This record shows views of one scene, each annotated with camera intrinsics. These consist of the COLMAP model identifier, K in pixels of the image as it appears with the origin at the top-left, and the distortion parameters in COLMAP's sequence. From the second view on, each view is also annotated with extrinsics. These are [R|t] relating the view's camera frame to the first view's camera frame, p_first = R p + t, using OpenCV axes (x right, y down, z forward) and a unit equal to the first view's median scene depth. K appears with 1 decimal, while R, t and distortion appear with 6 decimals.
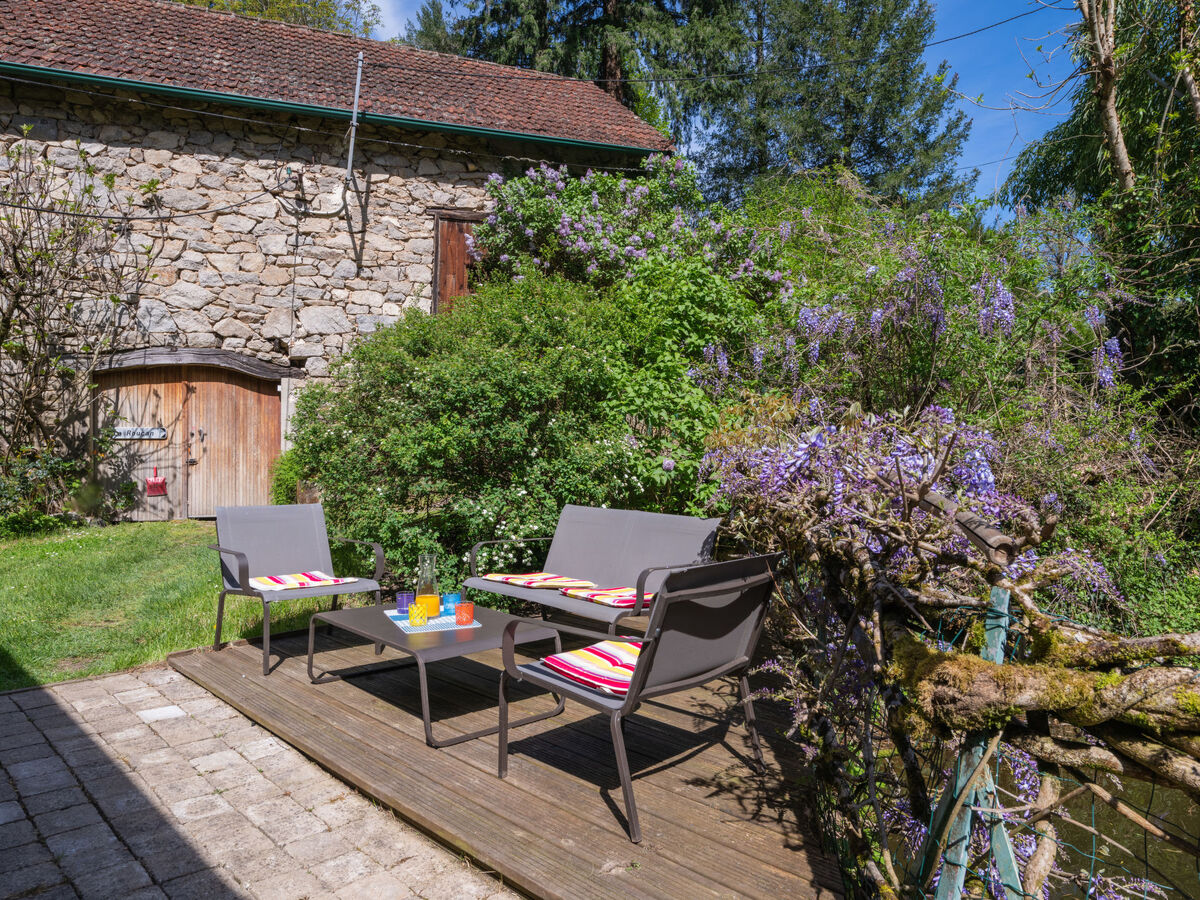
lens RADIAL K [[824.3, 0, 592.3], [0, 824.3, 449.8], [0, 0, 1]] dist [-0.006319, 0.002969]
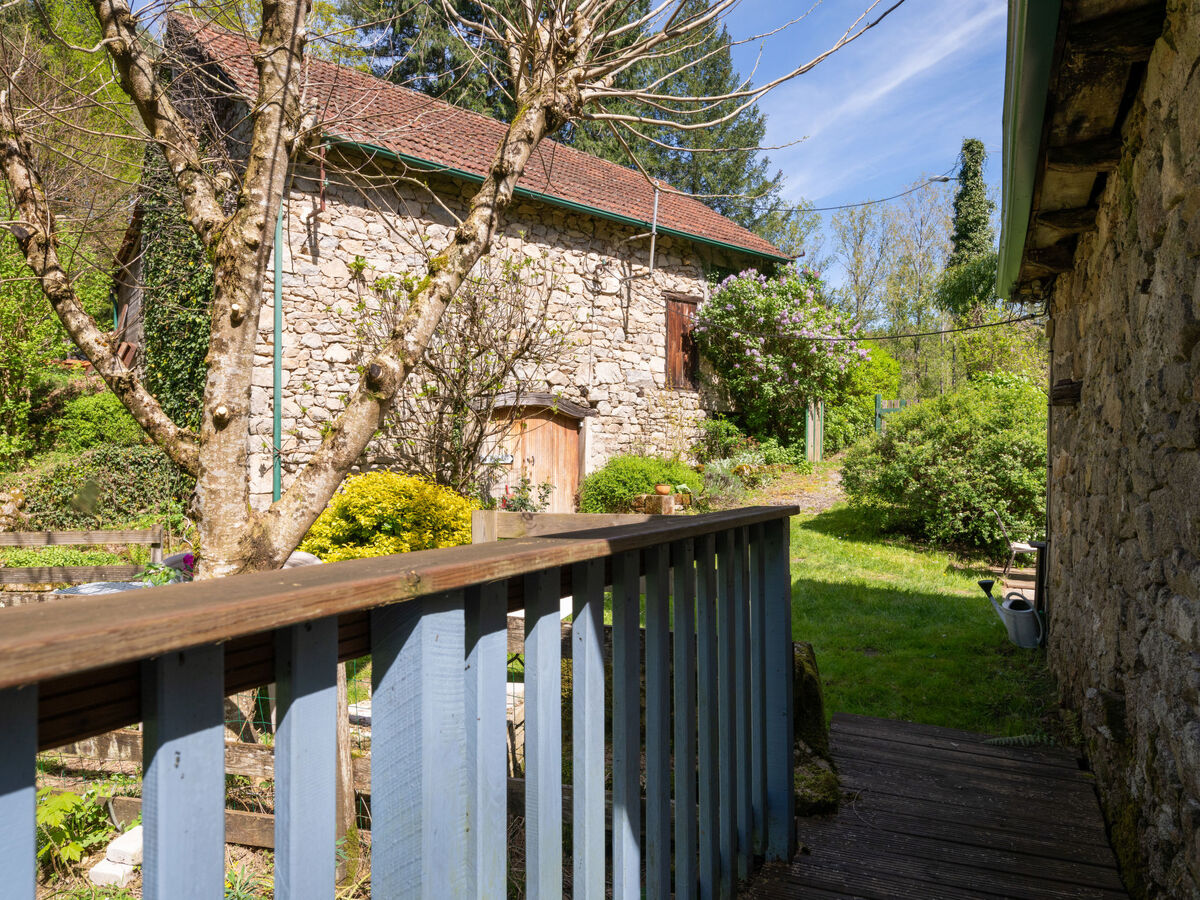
lens RADIAL K [[824.3, 0, 600.8], [0, 824.3, 450.1], [0, 0, 1]] dist [-0.006319, 0.002969]
pose [[0.931579, 0.004175, 0.363516, -0.822635], [0.001997, 0.999860, -0.016600, -0.012119], [-0.363535, 0.016190, 0.931440, -0.225211]]
